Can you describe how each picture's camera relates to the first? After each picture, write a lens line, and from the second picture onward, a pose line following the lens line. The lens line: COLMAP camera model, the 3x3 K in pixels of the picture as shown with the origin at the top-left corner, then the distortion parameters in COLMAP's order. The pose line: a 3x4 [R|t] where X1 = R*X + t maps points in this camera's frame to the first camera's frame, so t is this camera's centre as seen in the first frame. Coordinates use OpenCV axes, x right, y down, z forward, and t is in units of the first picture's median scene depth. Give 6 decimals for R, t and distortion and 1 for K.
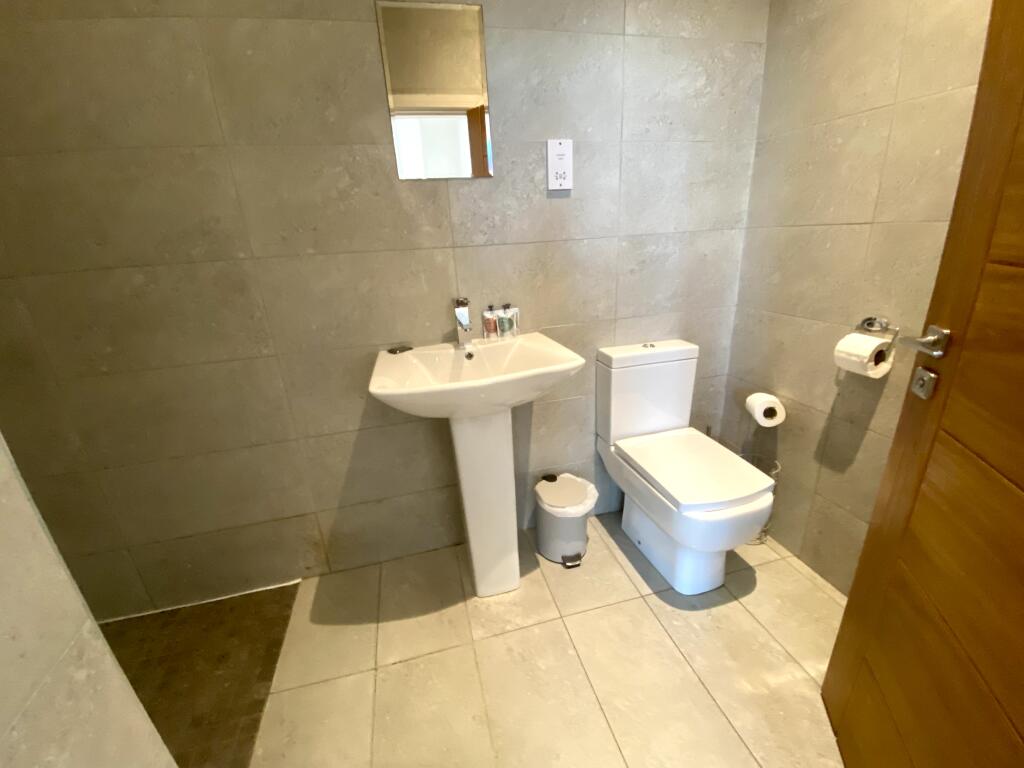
lens RADIAL K [[416.8, 0, 520.2], [0, 416.8, 395.3], [0, 0, 1]] dist [0.044474, -0.030565]
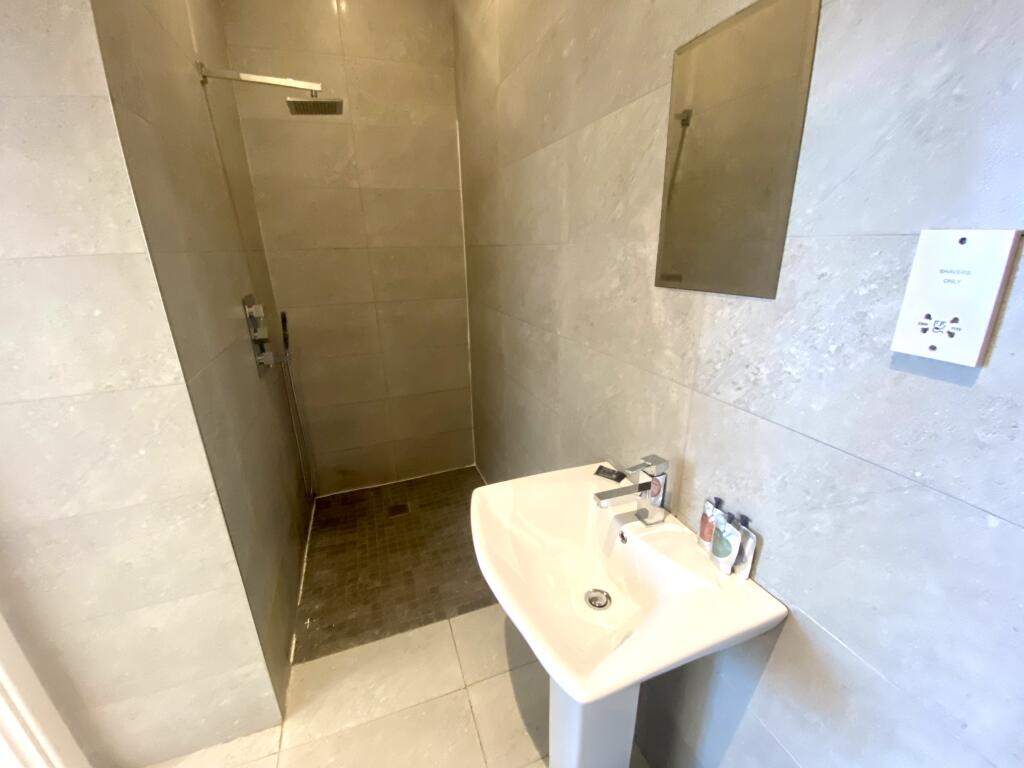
lens RADIAL K [[416.8, 0, 520.2], [0, 416.8, 395.3], [0, 0, 1]] dist [0.044474, -0.030565]
pose [[0.095534, 0.388150, -0.916631, 0.407376], [-0.346344, 0.876269, 0.334961, -0.474829], [0.933231, 0.285469, 0.218147, 0.630259]]
